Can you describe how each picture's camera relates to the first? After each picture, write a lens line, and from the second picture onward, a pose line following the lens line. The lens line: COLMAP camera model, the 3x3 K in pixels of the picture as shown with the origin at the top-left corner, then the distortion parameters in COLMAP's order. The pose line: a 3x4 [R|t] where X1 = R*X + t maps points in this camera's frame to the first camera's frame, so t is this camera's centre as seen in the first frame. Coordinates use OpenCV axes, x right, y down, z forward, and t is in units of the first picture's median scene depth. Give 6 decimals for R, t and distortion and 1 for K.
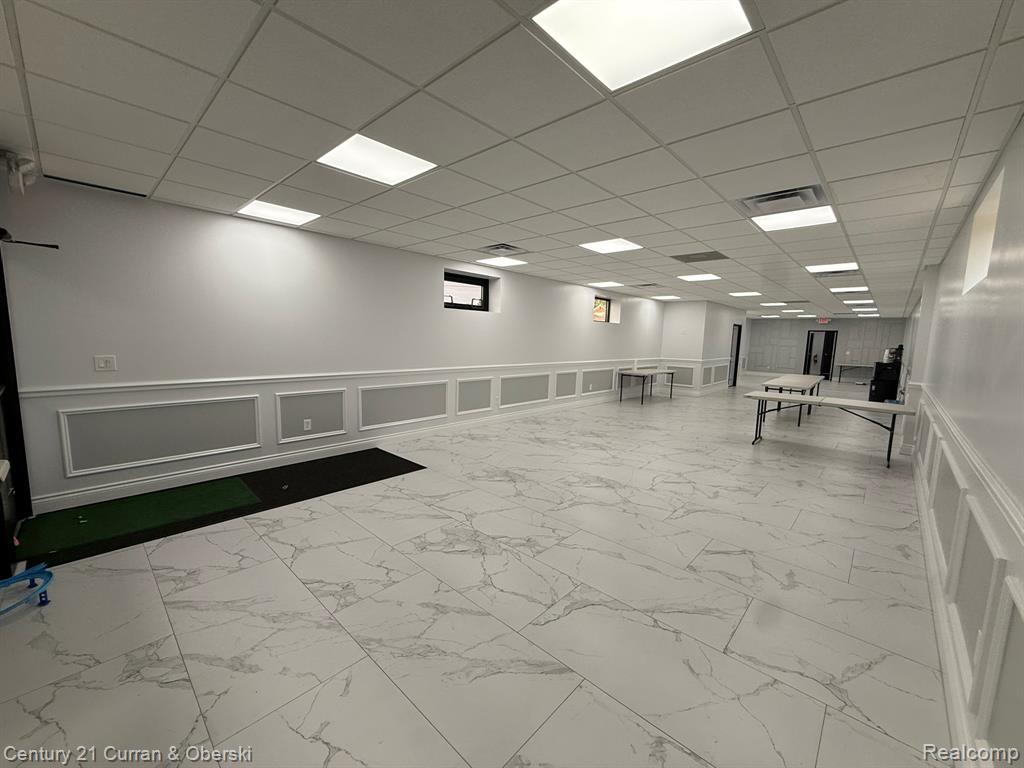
lens RADIAL K [[412.1, 0, 504.3], [0, 412.1, 388.0], [0, 0, 1]] dist [-0.000867, 0.000557]
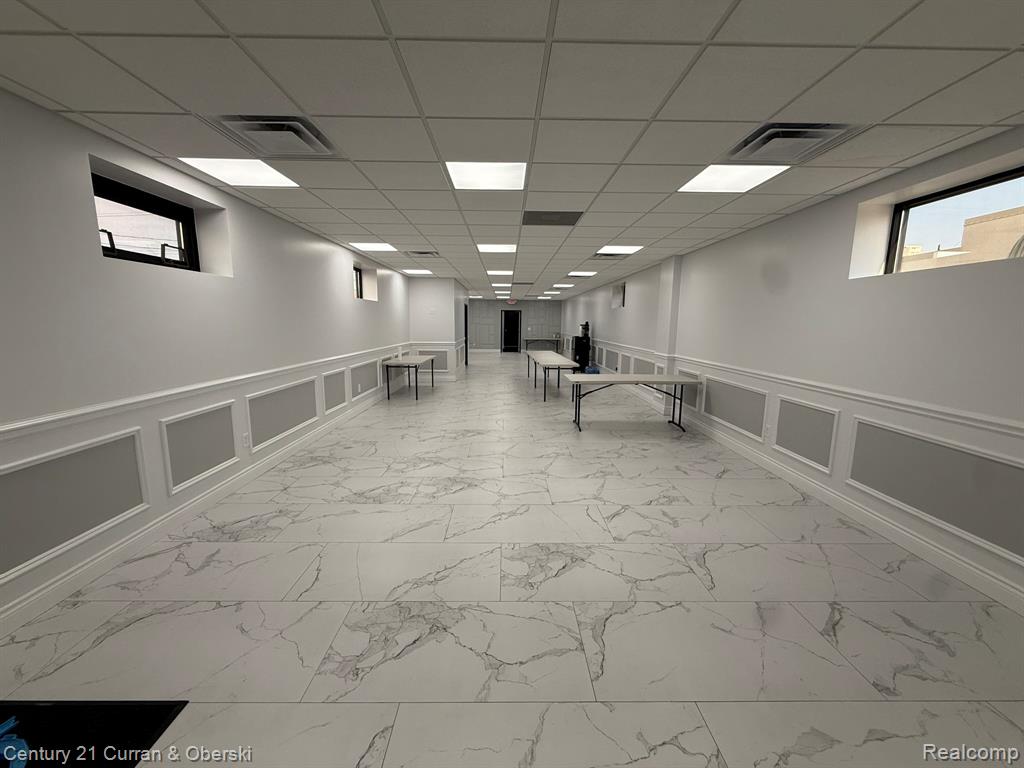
lens RADIAL K [[412.1, 0, 509.2], [0, 412.1, 383.3], [0, 0, 1]] dist [-0.000867, 0.000557]
pose [[0.716636, -0.122240, 0.686652, -0.177050], [0.096229, 0.992435, 0.076246, -0.070455], [-0.690777, 0.011435, 0.722977, 0.490072]]
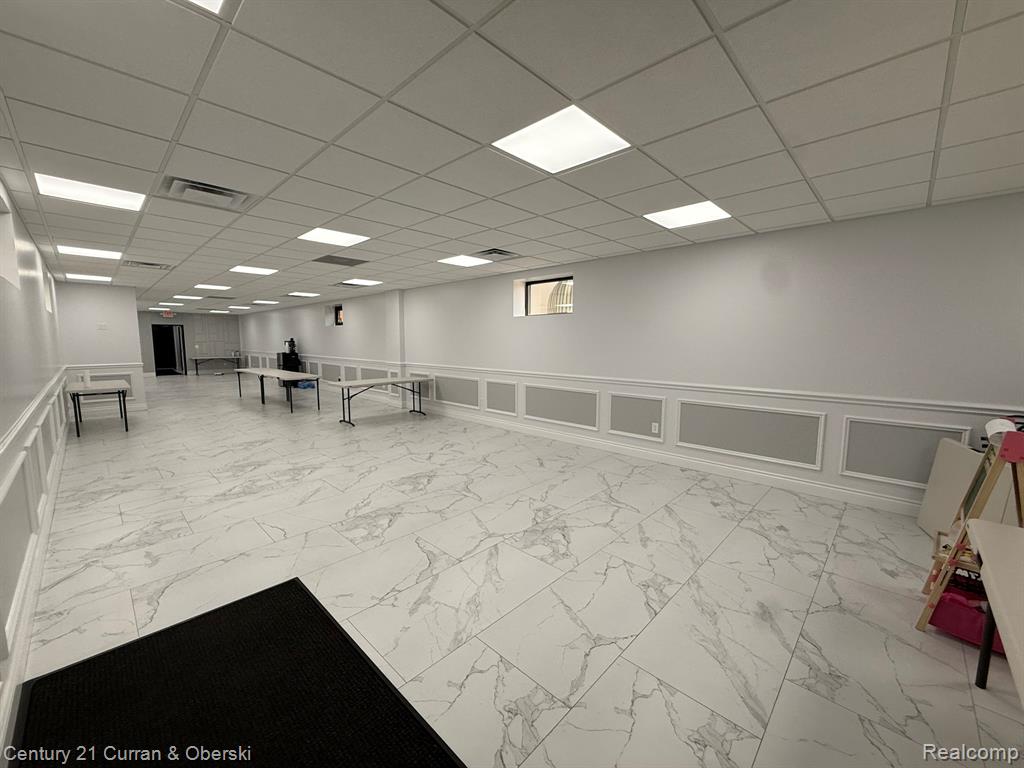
lens RADIAL K [[412.1, 0, 516.5], [0, 412.1, 377.8], [0, 0, 1]] dist [-0.000867, 0.000557]
pose [[-0.007686, -0.118314, 0.992946, -0.640574], [0.121460, 0.985513, 0.118368, -0.095164], [-0.992567, 0.121514, 0.006796, 0.592035]]
